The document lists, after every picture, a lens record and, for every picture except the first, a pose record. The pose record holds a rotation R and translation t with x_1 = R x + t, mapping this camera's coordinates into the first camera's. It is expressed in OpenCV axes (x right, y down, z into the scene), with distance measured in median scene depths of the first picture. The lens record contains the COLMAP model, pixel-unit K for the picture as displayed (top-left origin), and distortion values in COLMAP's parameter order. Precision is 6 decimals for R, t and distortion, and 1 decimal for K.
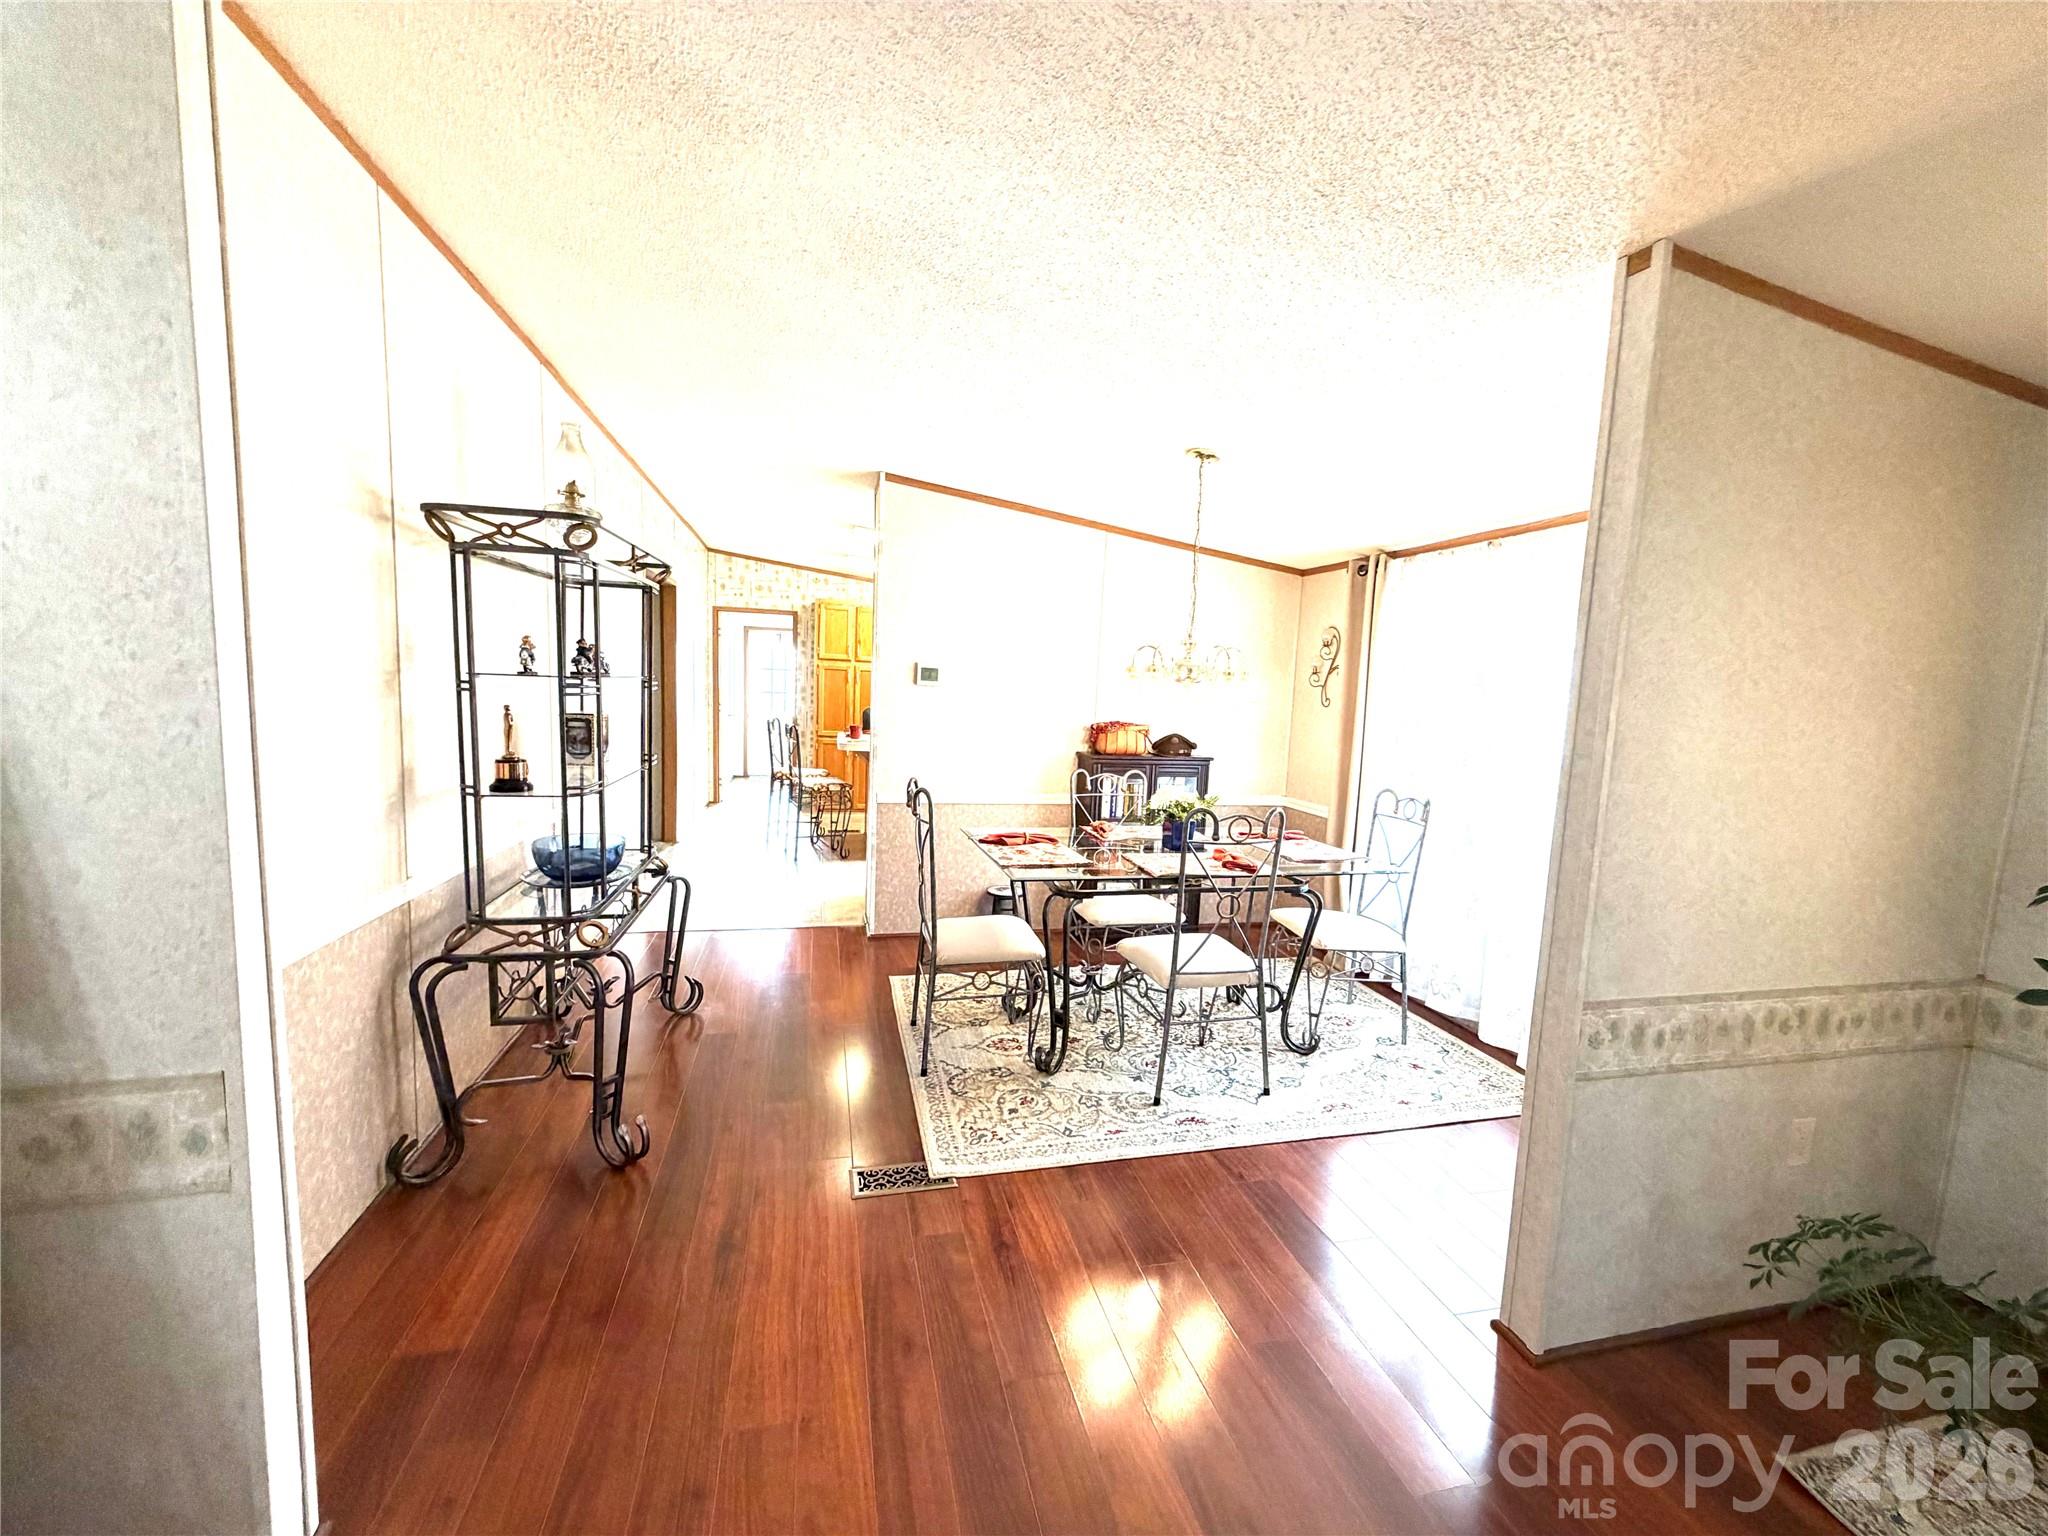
lens RADIAL K [[815.7, 0, 1022.3], [0, 815.7, 772.2], [0, 0, 1]] dist [0.000576, -0.000122]
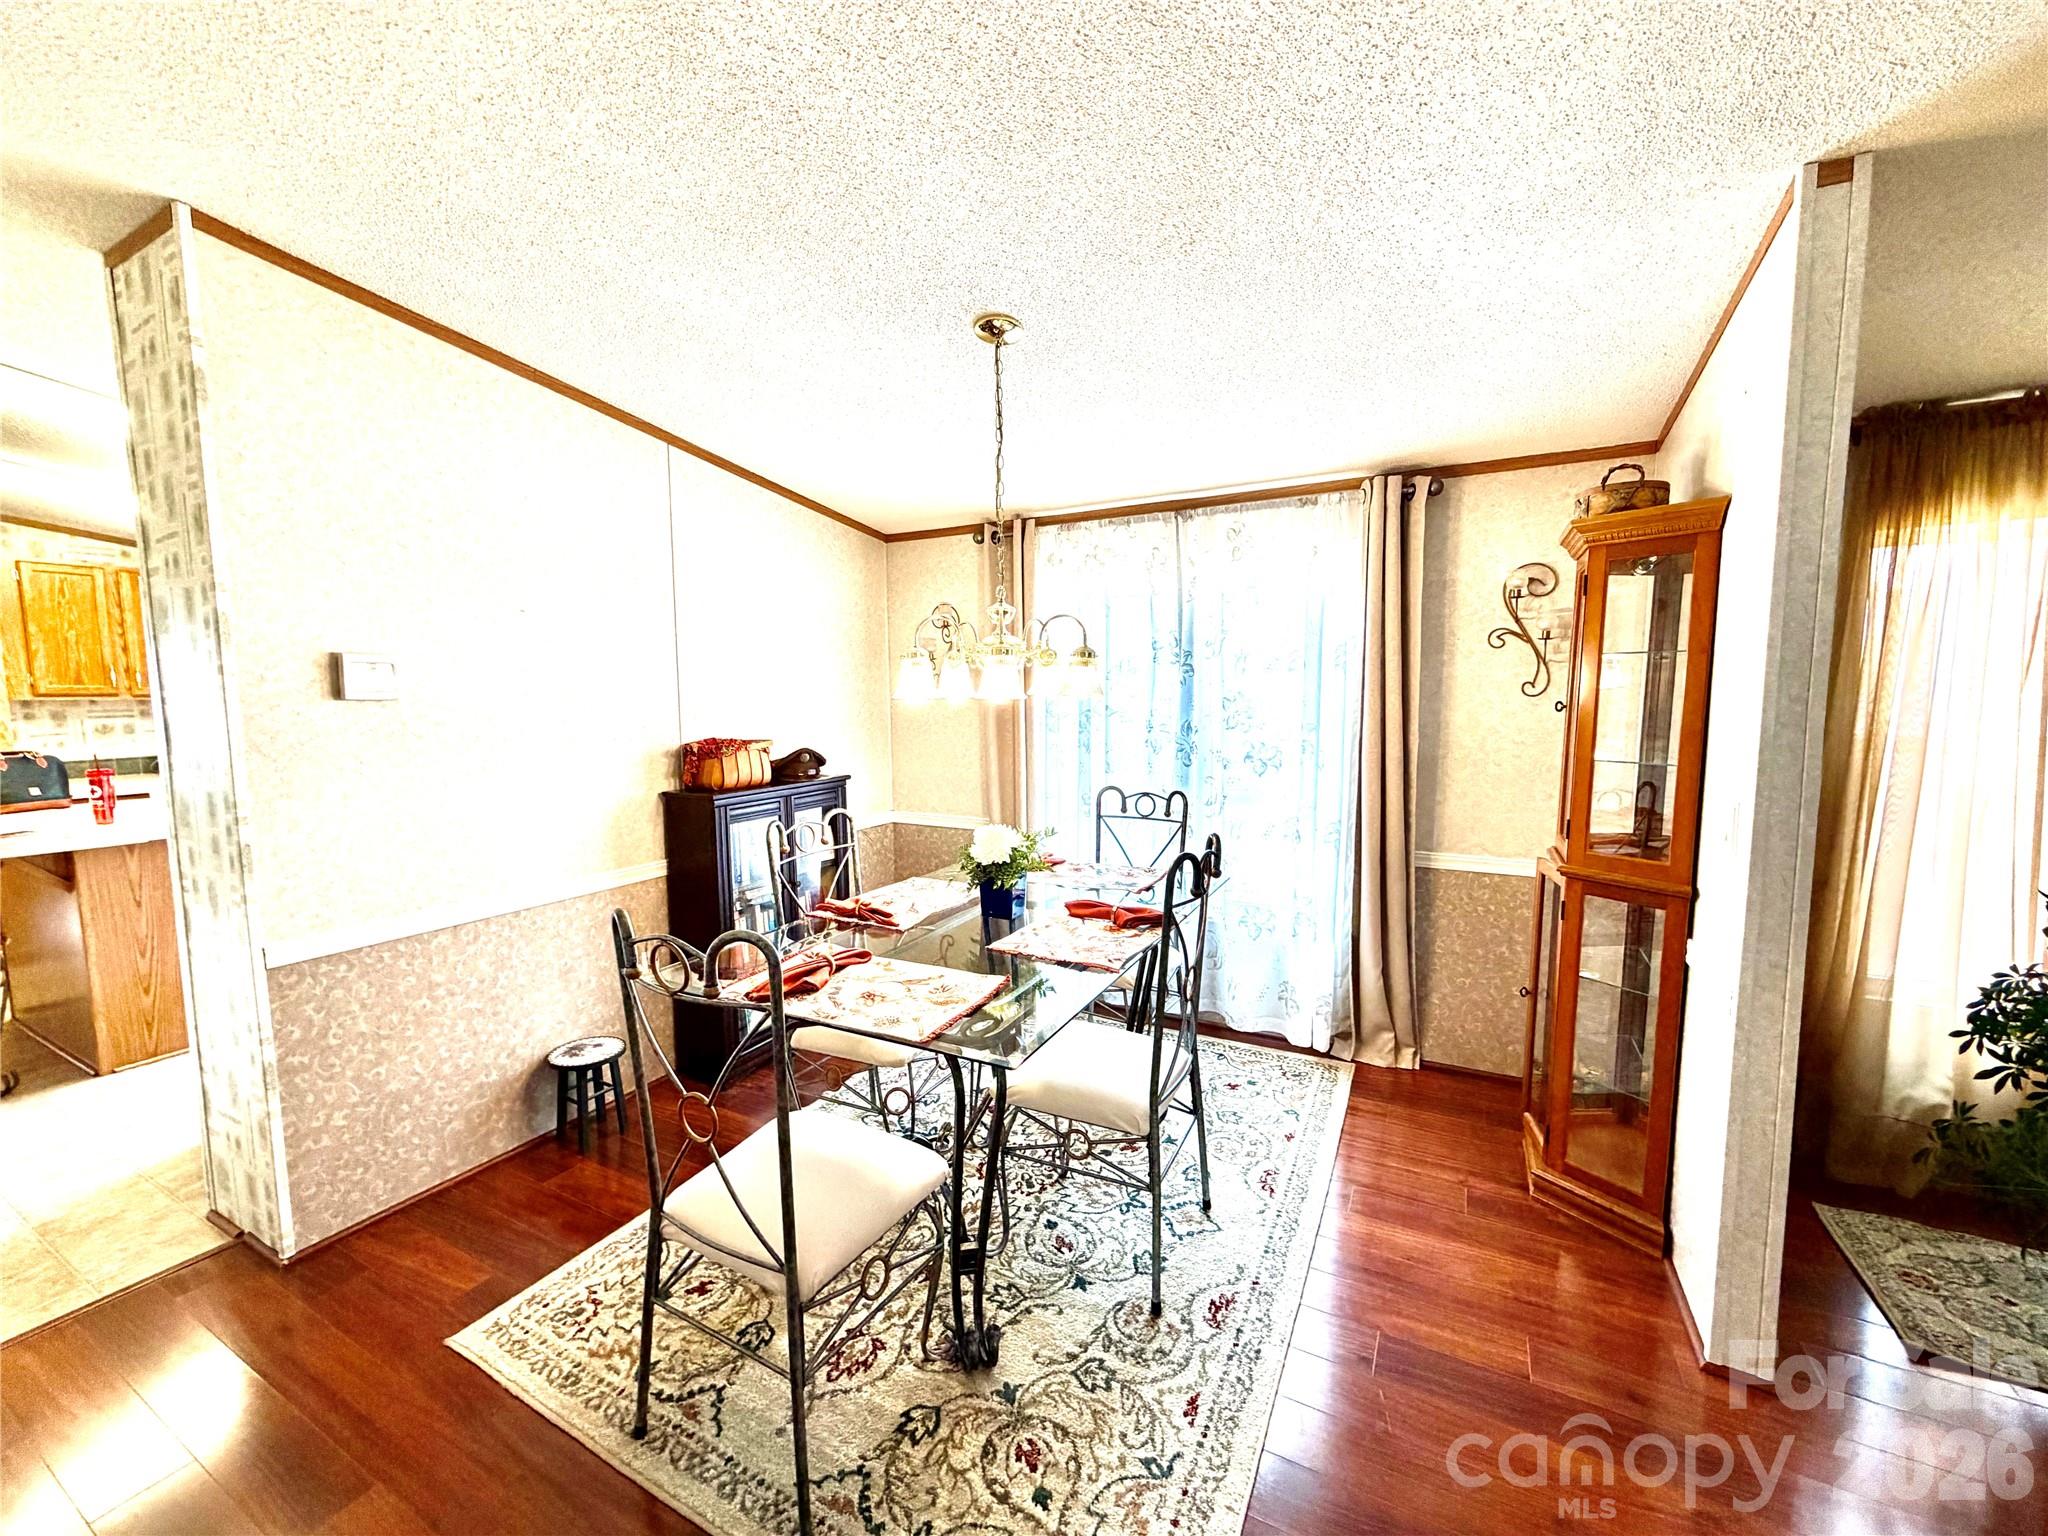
lens RADIAL K [[813.7, 0, 1024.0], [0, 813.7, 768.0], [0, 0, 1]] dist [0.000256, 0.000140]
pose [[0.674280, -0.117798, 0.729020, -0.224611], [0.117114, 0.991760, 0.051933, -0.048696], [-0.729130, 0.050361, 0.682520, 0.414725]]
